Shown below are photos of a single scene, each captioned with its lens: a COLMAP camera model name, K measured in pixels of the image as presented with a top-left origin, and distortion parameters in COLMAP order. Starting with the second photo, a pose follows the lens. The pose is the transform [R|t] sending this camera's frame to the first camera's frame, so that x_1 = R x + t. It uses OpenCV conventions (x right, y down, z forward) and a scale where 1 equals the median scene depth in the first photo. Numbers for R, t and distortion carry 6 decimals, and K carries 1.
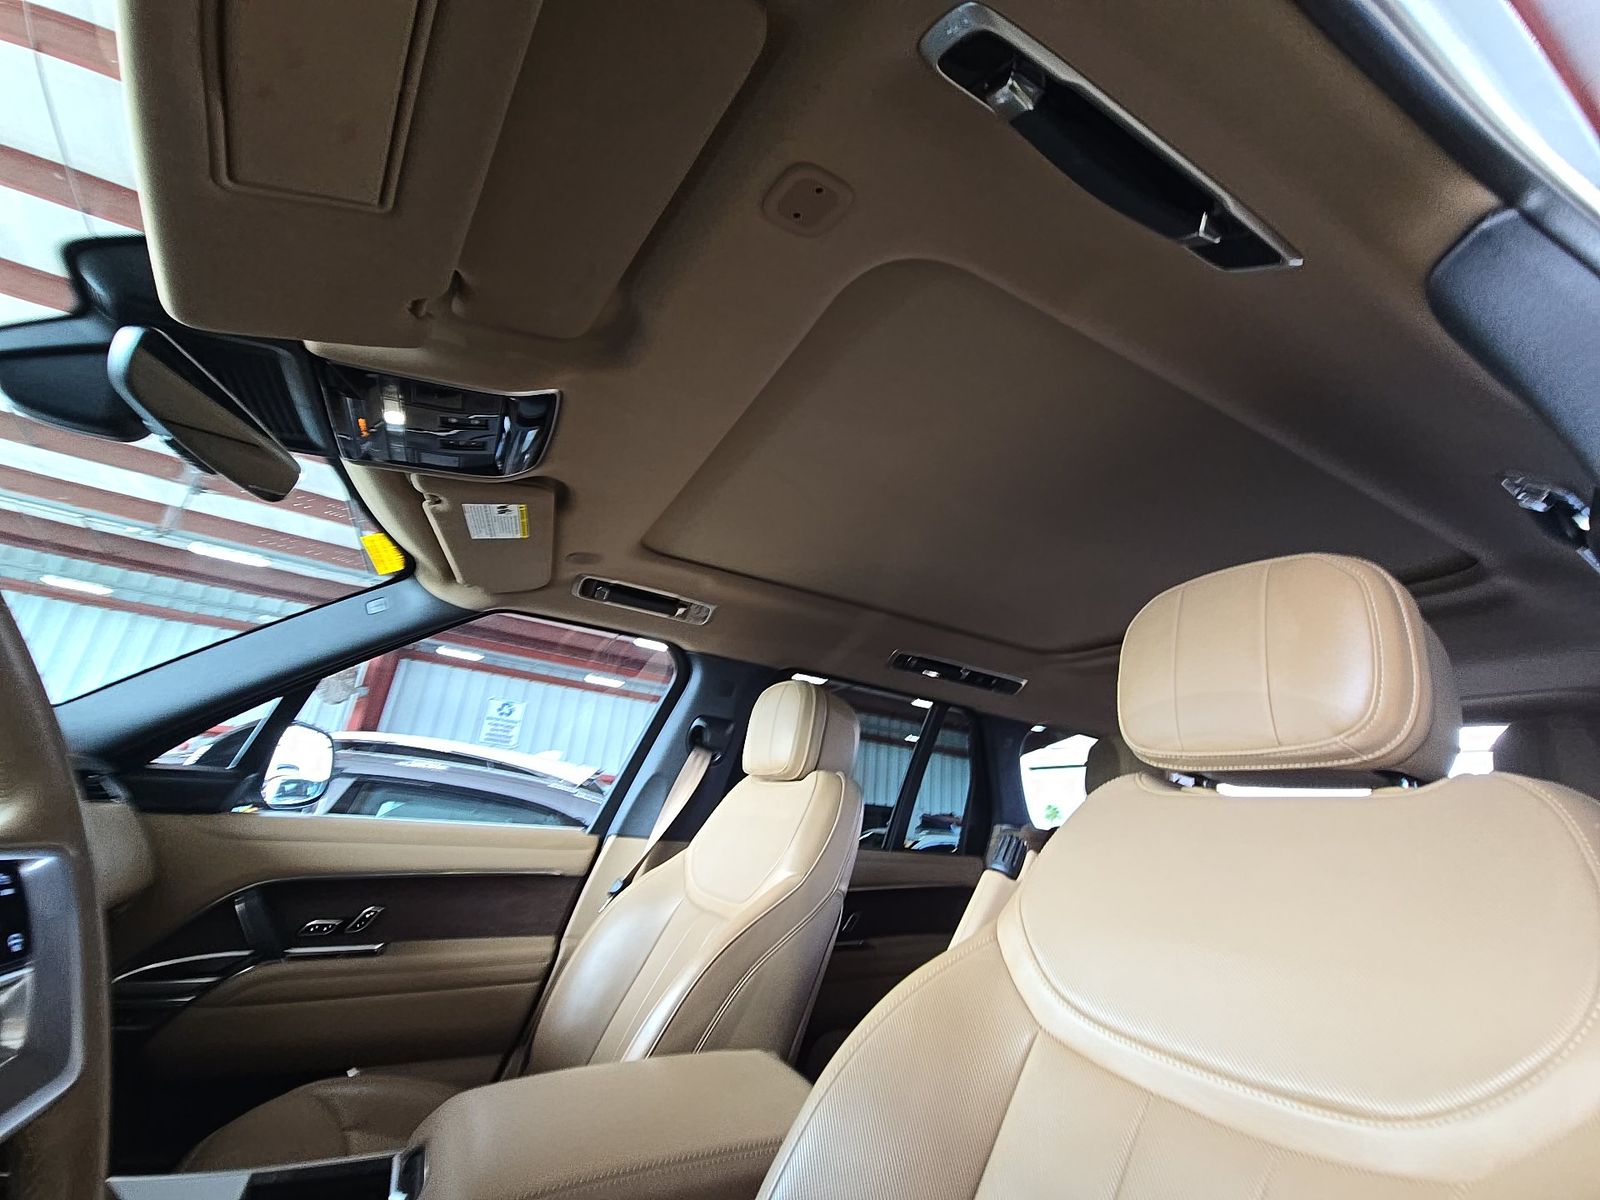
lens RADIAL K [[642.5, 0, 801.3], [0, 642.5, 594.8], [0, 0, 1]] dist [0.002340, -0.004583]
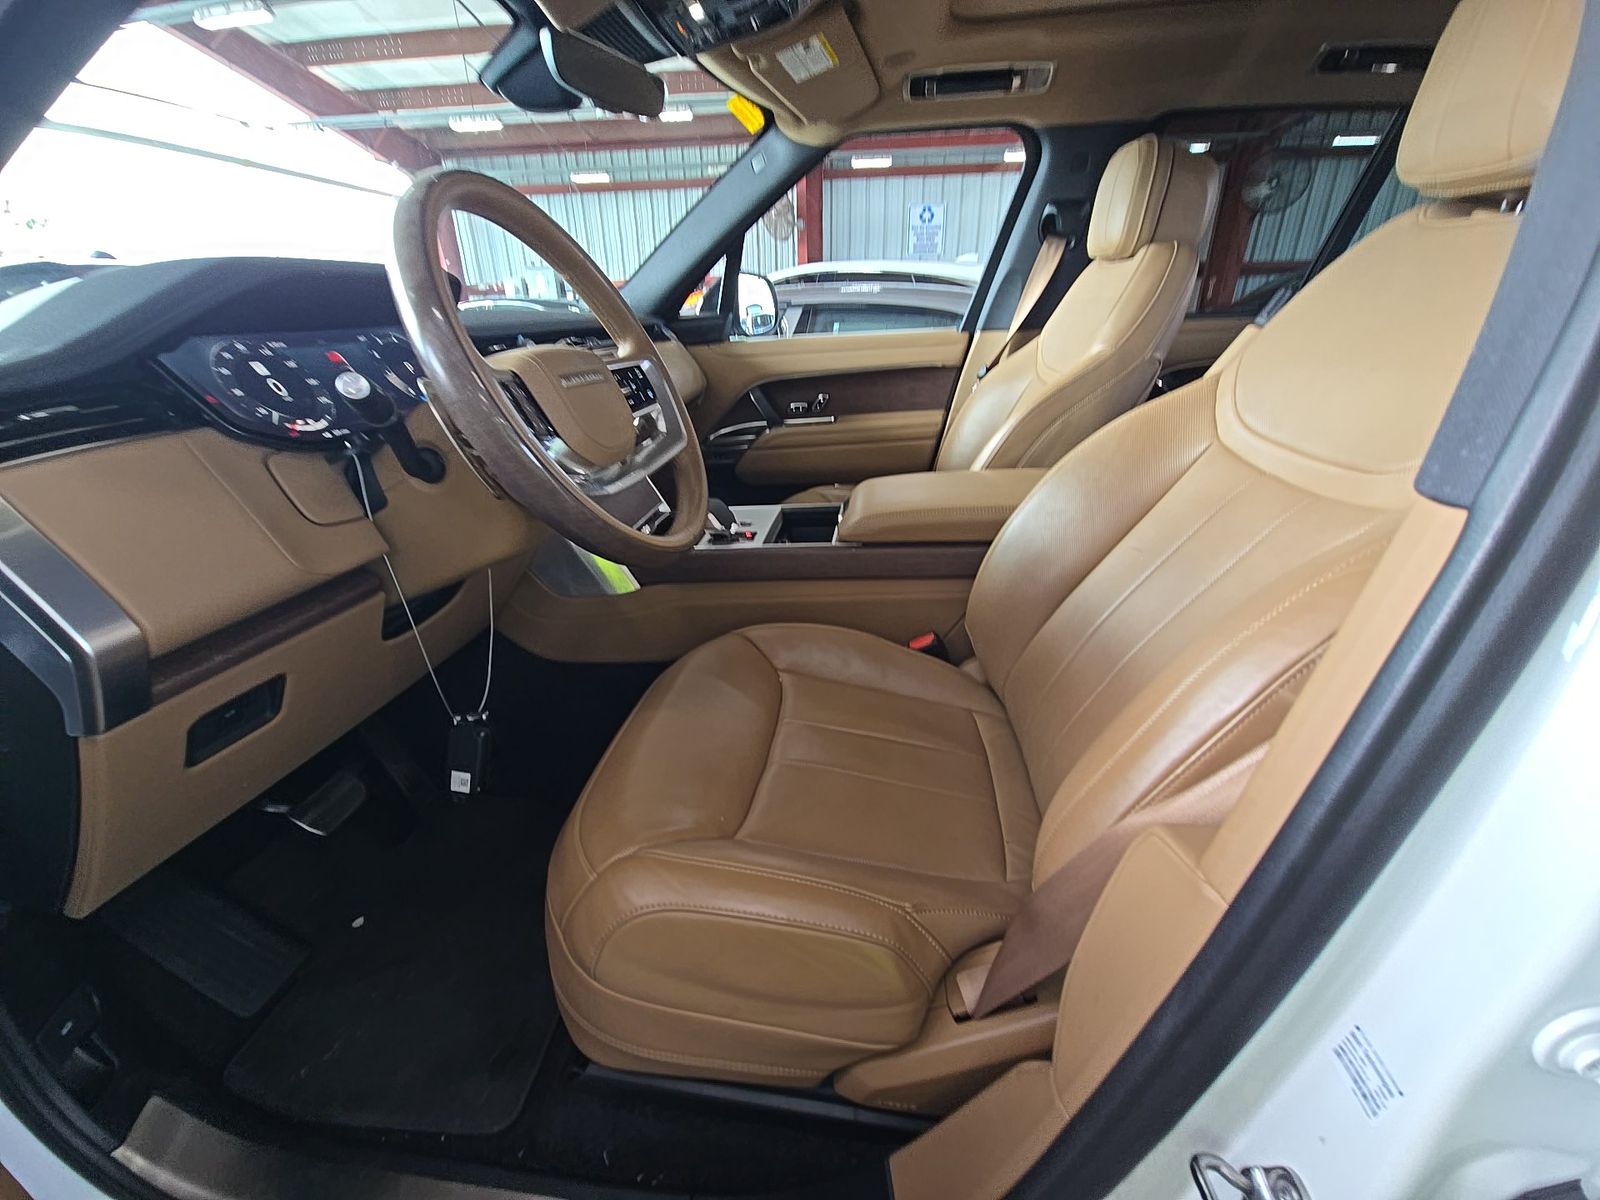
lens RADIAL K [[642.5, 0, 801.3], [0, 642.5, 594.8], [0, 0, 1]] dist [0.002340, -0.004583]
pose [[0.806464, 0.134790, -0.575715, 0.196307], [0.288124, 0.760666, 0.581698, -0.039903], [0.516334, -0.634996, 0.574613, -0.163896]]
